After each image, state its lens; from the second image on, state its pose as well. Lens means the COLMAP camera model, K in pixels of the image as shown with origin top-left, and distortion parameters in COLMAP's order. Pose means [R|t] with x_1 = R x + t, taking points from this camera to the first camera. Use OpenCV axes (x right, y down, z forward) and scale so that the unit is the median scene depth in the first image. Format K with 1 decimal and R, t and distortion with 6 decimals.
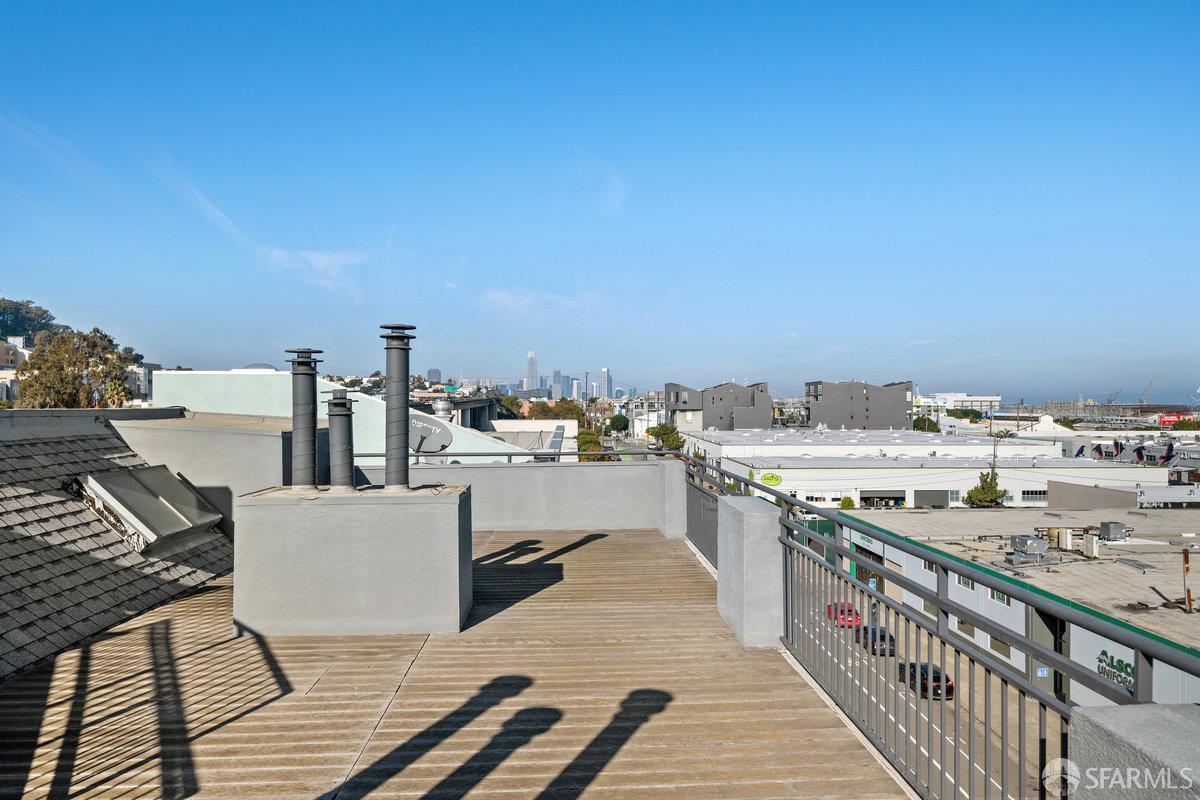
lens RADIAL K [[812.4, 0, 604.7], [0, 812.4, 408.3], [0, 0, 1]] dist [0.006898, -0.002287]
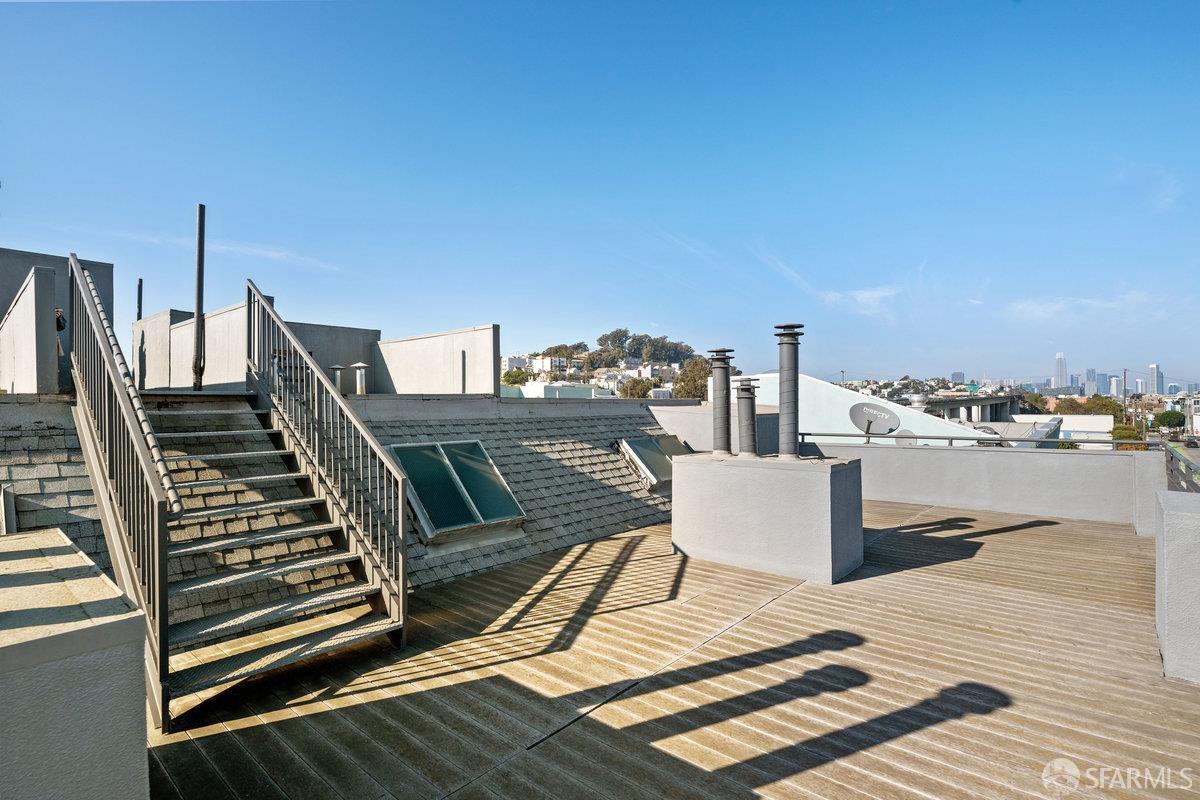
lens RADIAL K [[581.6, 0, 596.5], [0, 581.6, 396.6], [0, 0, 1]] dist [-0.005512, 0.002327]
pose [[0.718095, -0.012507, -0.695833, 0.148086], [0.001828, 0.999869, -0.016085, 0.020122], [0.695943, 0.010278, 0.718024, 0.160538]]
